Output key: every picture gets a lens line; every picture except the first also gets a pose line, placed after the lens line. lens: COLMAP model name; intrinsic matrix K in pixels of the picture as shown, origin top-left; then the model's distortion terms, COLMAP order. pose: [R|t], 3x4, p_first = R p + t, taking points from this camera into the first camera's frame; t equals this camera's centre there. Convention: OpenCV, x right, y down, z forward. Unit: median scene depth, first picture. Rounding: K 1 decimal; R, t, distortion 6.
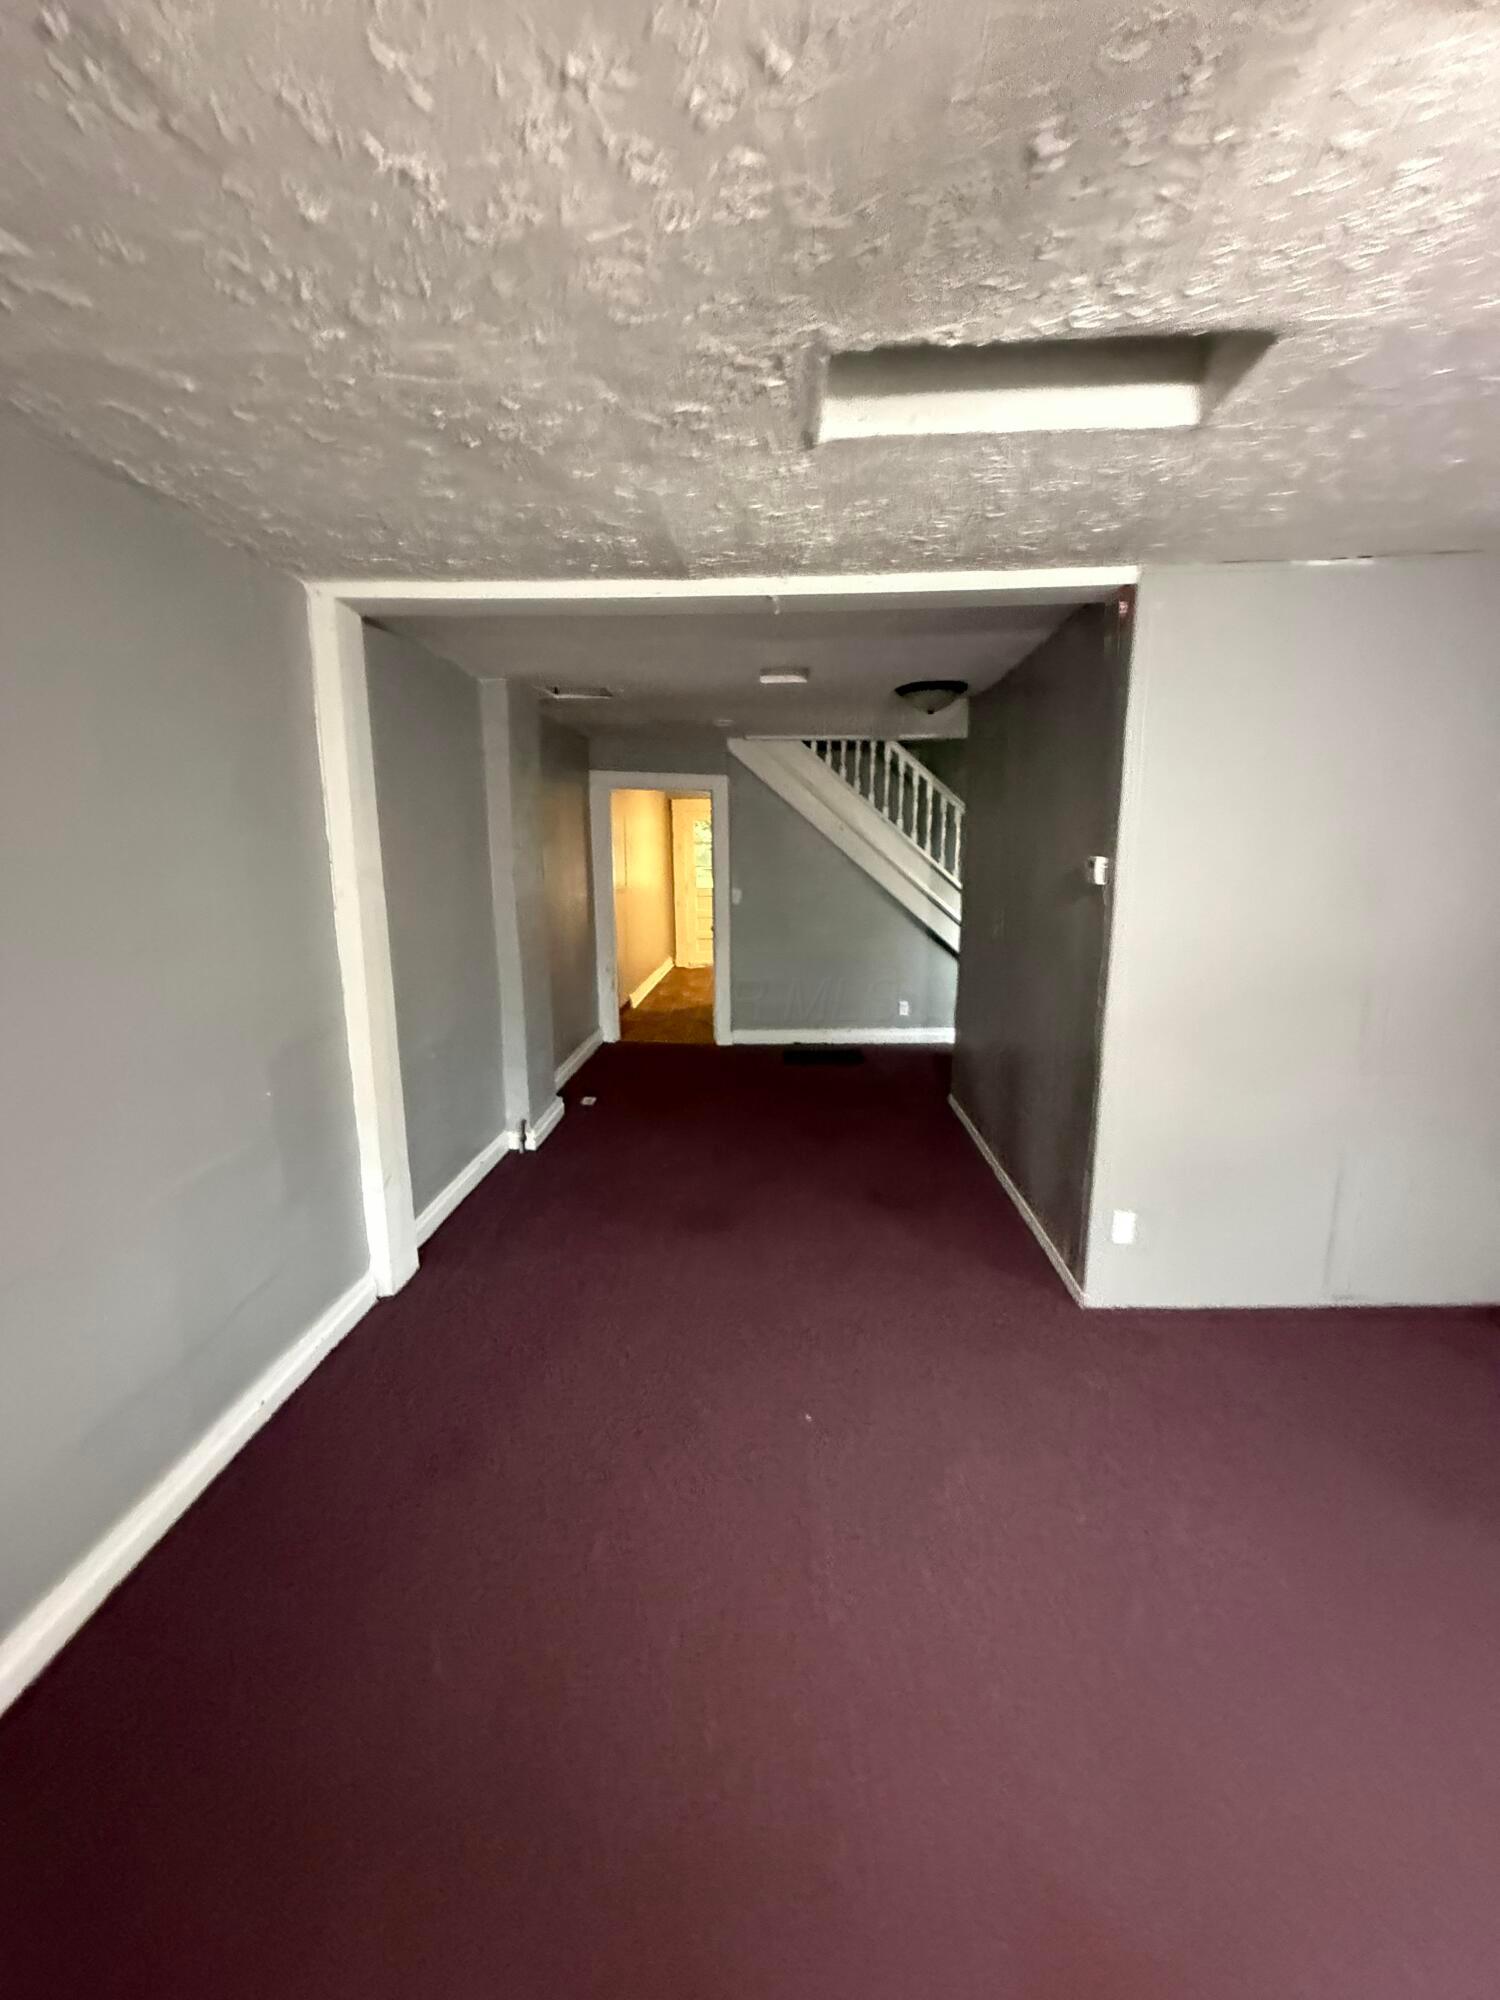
lens RADIAL K [[796.4, 0, 750.0], [0, 796.4, 1000.0], [0, 0, 1]] dist [0.000604, 0.000051]
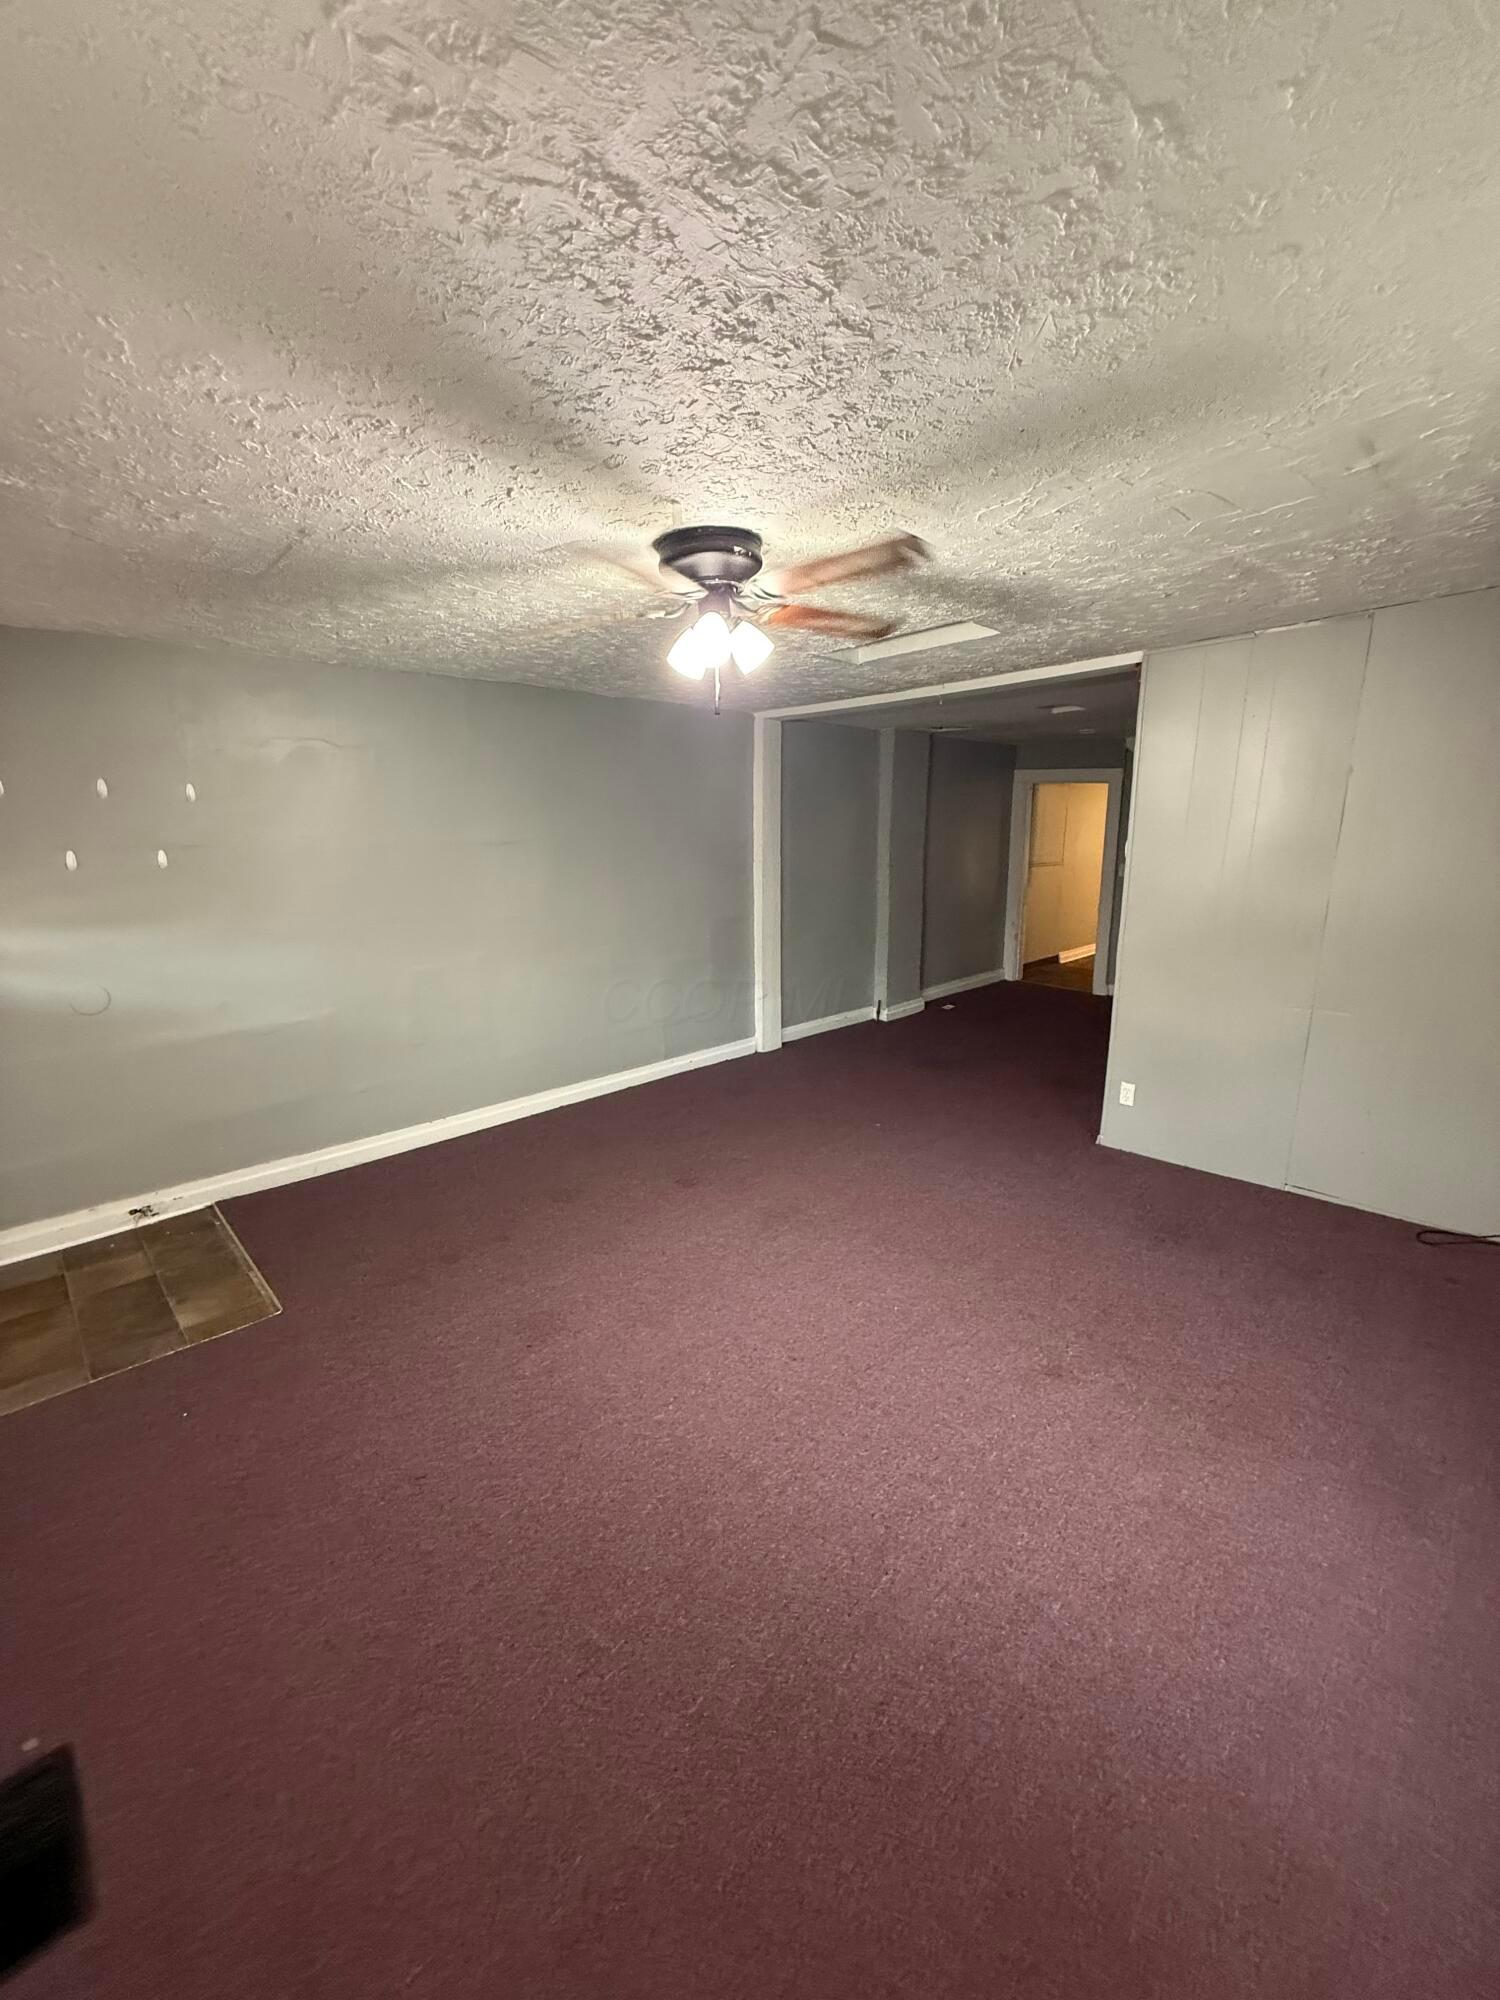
lens RADIAL K [[796.4, 0, 750.0], [0, 796.4, 1000.0], [0, 0, 1]] dist [0.000604, 0.000051]
pose [[0.728118, 0.141408, -0.670707, 0.600968], [-0.123768, 0.989528, 0.074264, 0.060816], [0.674185, 0.028938, 0.737995, -0.361745]]
